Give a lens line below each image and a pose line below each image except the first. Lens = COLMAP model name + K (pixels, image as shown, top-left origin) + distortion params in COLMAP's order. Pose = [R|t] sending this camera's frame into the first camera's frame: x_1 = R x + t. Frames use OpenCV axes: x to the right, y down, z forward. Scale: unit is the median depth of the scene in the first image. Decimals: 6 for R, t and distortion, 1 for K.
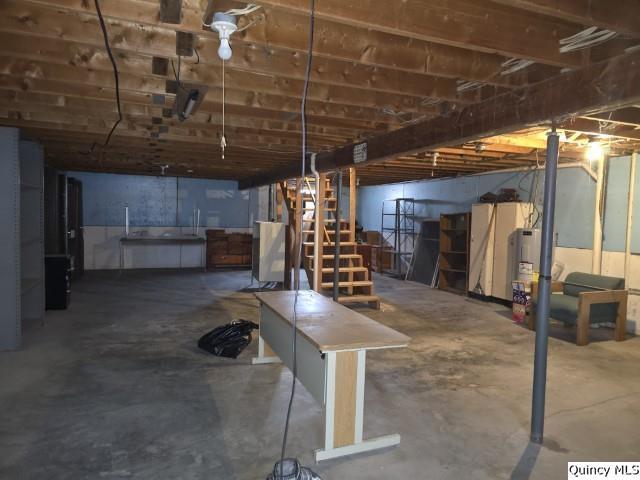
lens RADIAL K [[443.5, 0, 321.5], [0, 443.5, 239.5], [0, 0, 1]] dist [0.001875, -0.002463]
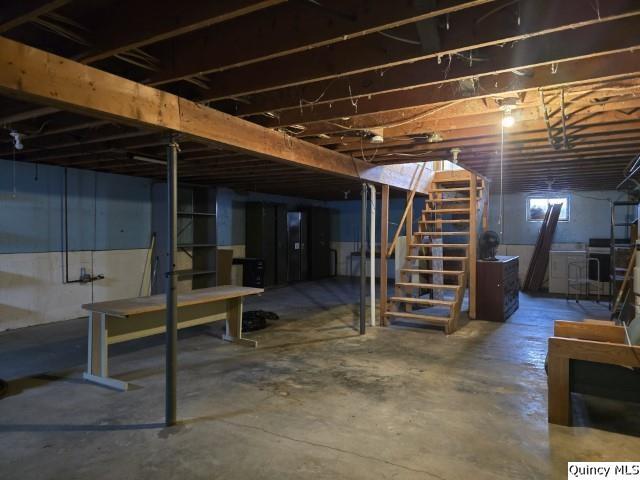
lens RADIAL K [[443.5, 0, 320.5], [0, 443.5, 239.2], [0, 0, 1]] dist [0.001875, -0.002463]
pose [[0.603910, -0.006914, -0.797023, 1.048195], [-0.038801, 0.998522, -0.038062, 0.022723], [0.796108, 0.053911, 0.602749, 0.414281]]
